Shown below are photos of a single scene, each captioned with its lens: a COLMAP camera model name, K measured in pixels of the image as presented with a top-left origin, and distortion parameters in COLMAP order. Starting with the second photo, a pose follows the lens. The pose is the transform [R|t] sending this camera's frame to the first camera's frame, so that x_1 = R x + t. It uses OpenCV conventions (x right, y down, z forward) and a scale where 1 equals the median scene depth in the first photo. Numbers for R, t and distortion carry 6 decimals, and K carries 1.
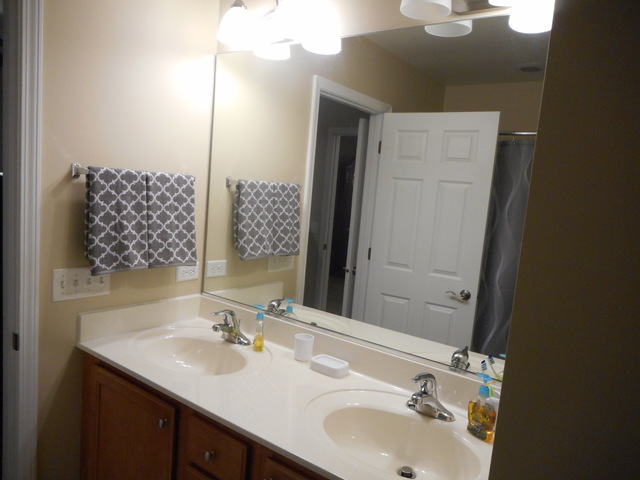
lens RADIAL K [[483.2, 0, 320.0], [0, 483.2, 240.0], [0, 0, 1]] dist [0.027783, 0.001107]
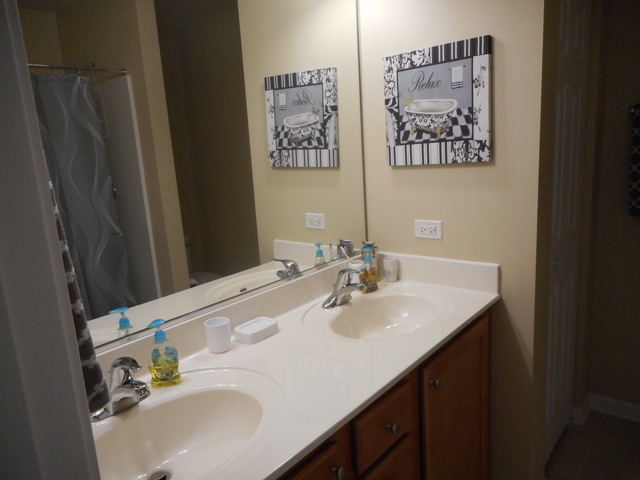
lens RADIAL K [[483.2, 0, 320.0], [0, 483.2, 240.0], [0, 0, 1]] dist [0.027783, 0.001107]
pose [[0.029868, -0.257988, 0.965686, -0.720599], [0.204503, 0.947258, 0.246740, -0.073833], [-0.978410, 0.190116, 0.081052, 0.750867]]
